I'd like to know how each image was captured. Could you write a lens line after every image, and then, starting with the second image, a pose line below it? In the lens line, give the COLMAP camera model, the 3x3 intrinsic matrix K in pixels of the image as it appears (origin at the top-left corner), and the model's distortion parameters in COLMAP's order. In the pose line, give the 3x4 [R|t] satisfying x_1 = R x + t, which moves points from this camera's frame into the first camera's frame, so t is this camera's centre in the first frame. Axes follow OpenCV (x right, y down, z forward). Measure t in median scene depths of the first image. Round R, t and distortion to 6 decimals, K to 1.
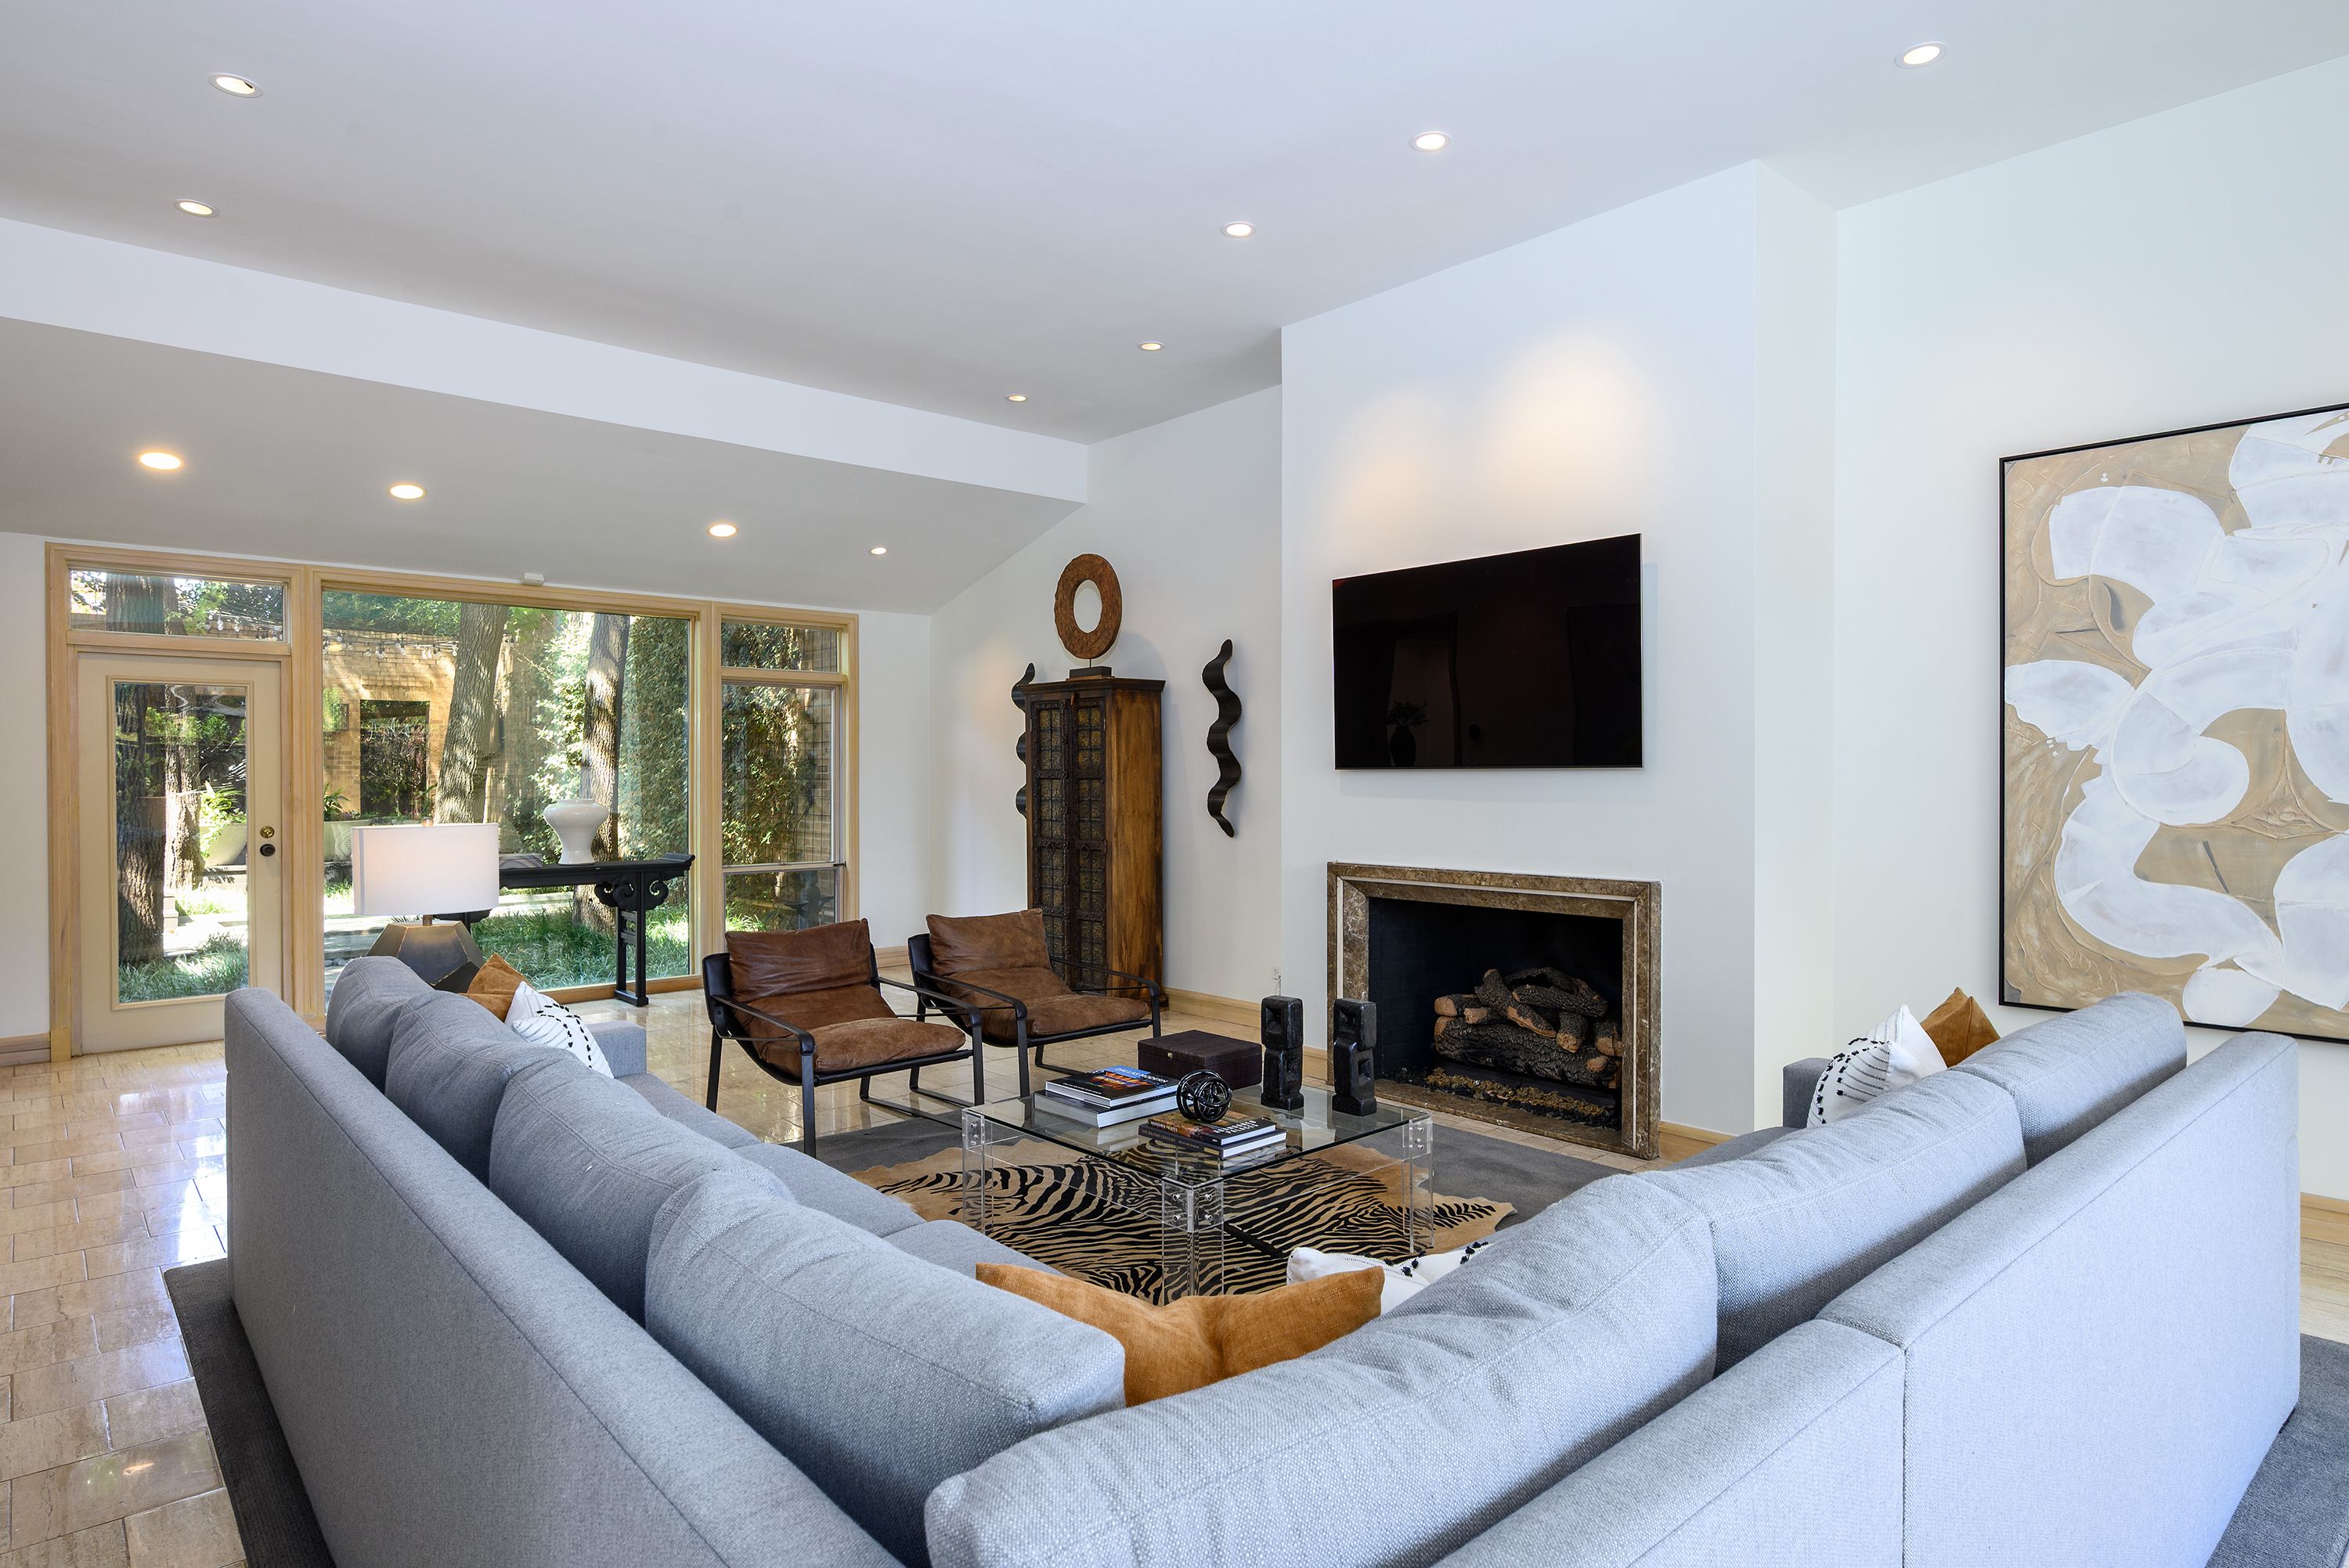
lens RADIAL K [[1301.1, 0, 1173.4], [0, 1301.1, 781.9], [0, 0, 1]] dist [-0.002099, -0.000377]
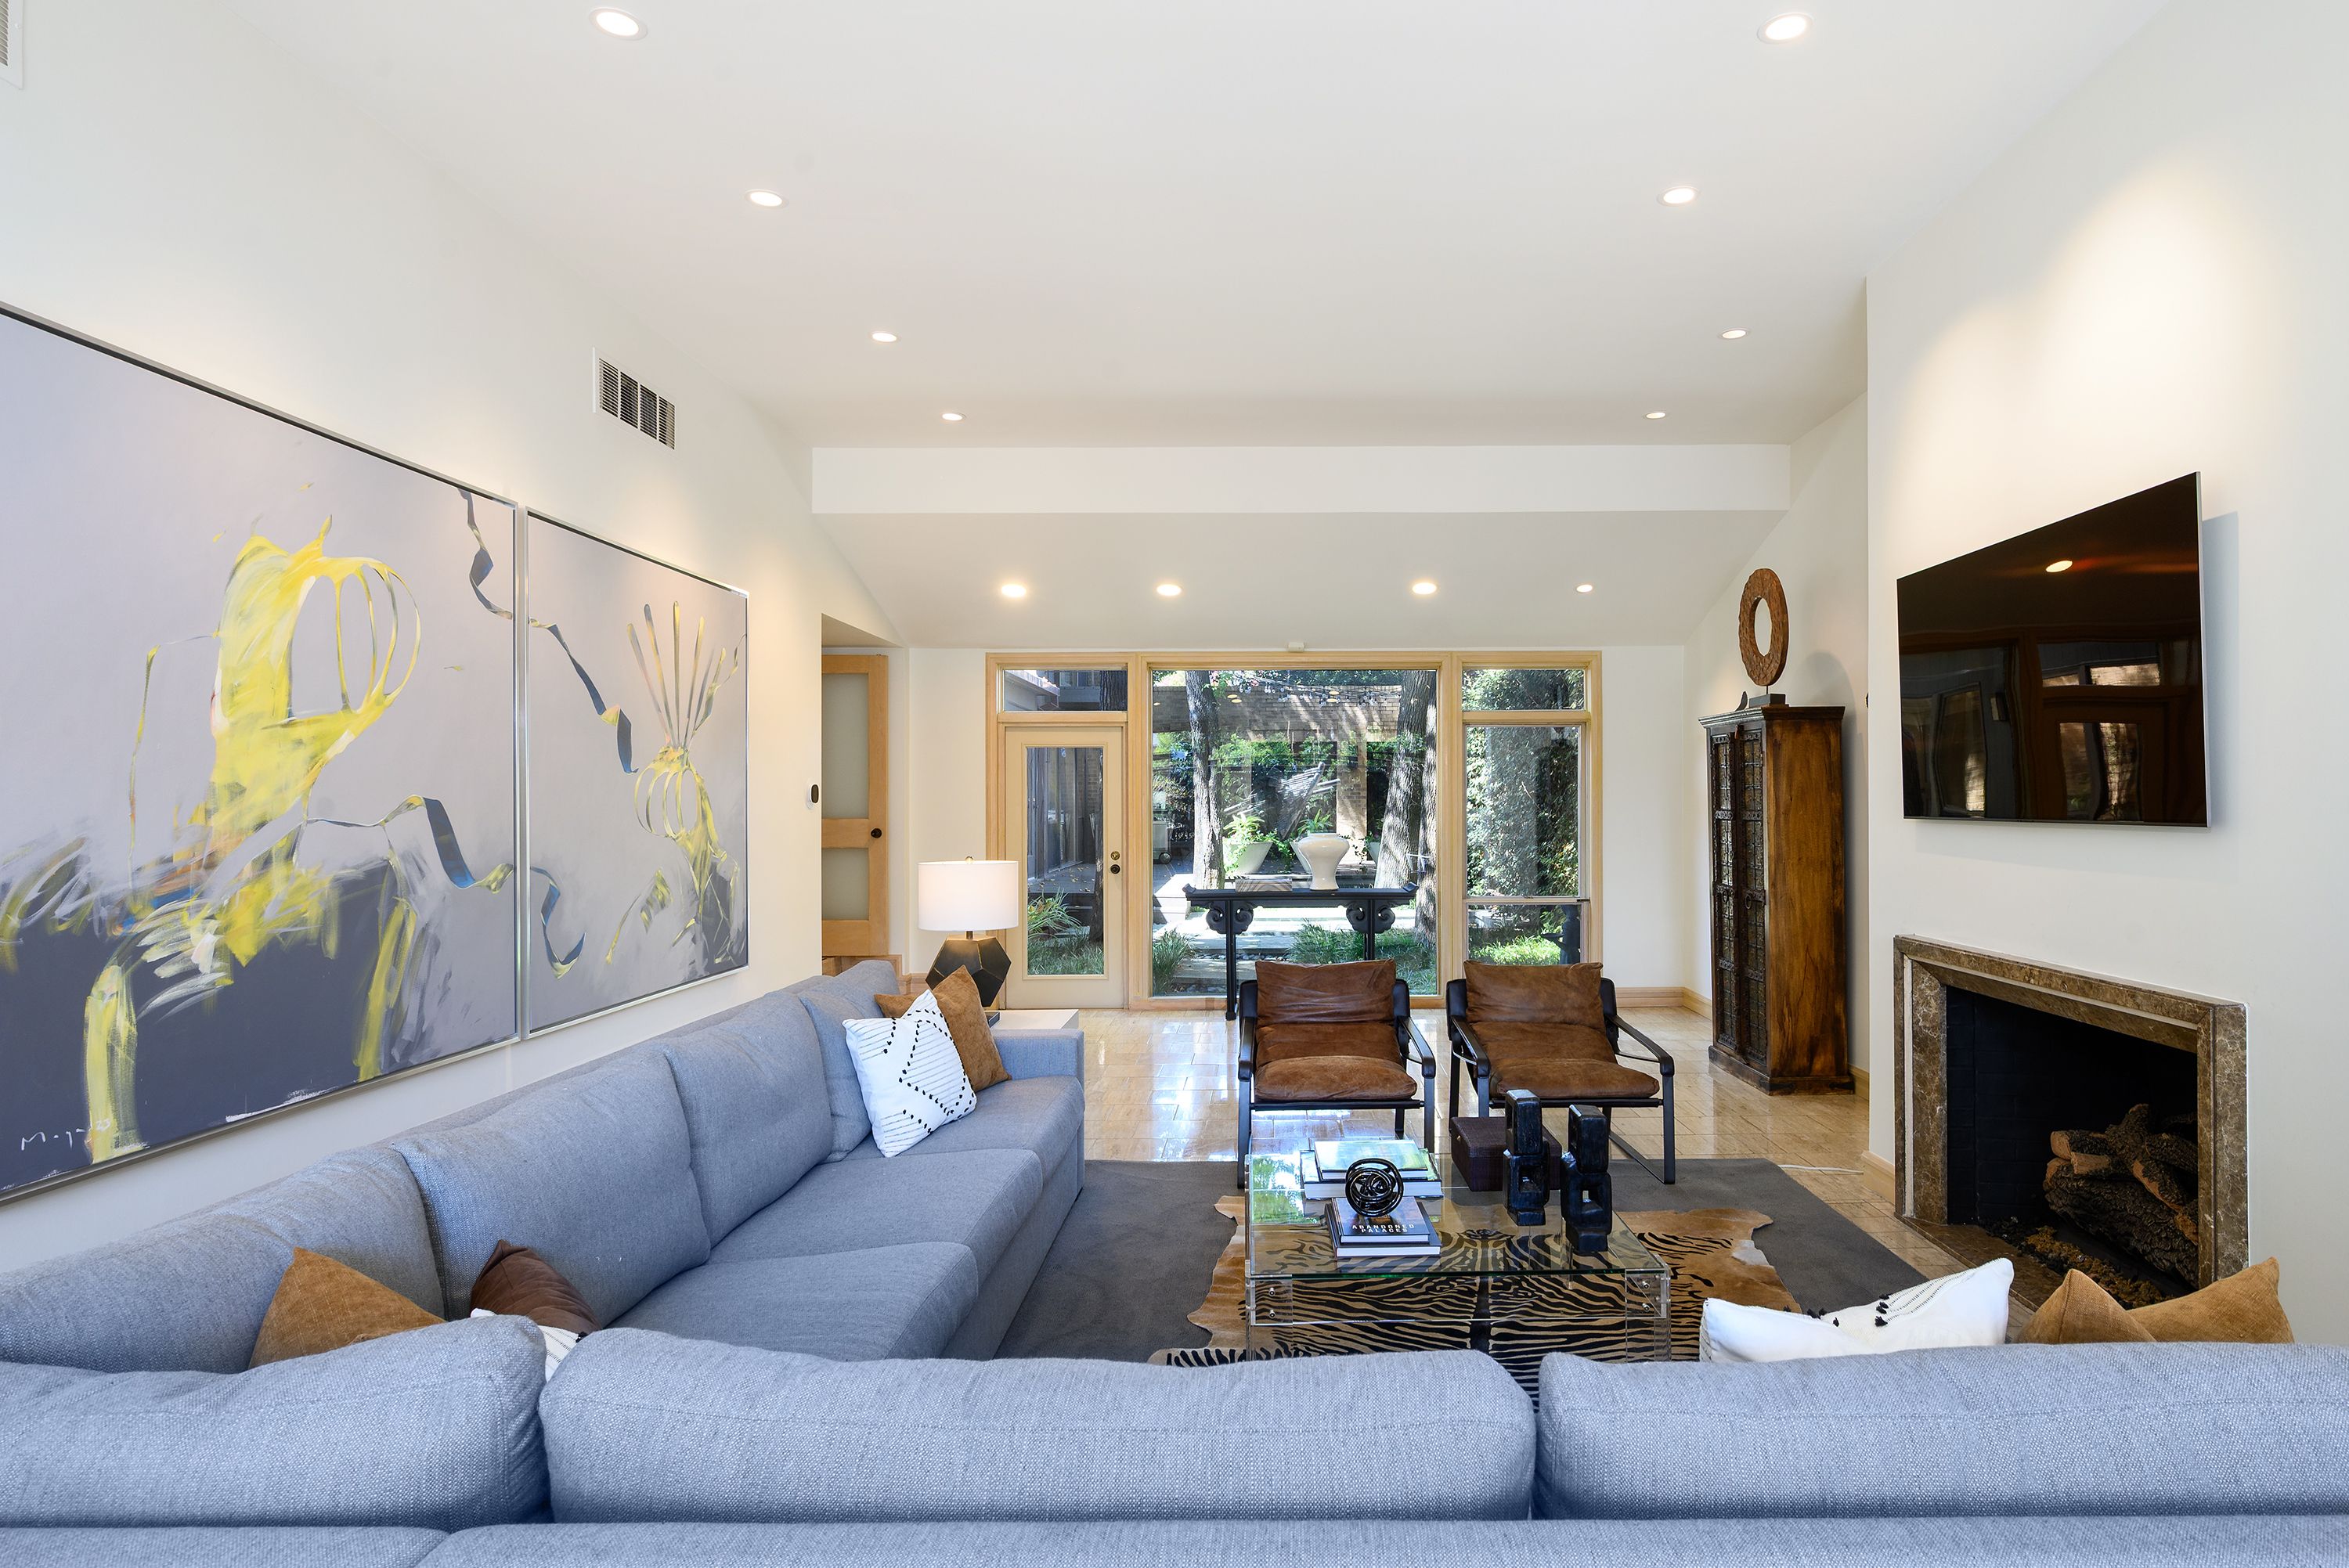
lens RADIAL K [[1240.5, 0, 1186.9], [0, 1240.5, 794.5], [0, 0, 1]] dist [-0.002127, -0.000440]
pose [[0.749185, -0.006369, -0.662330, 0.298805], [-0.000967, 0.999942, -0.010709, -0.015852], [0.662360, 0.008664, 0.749135, 0.148862]]
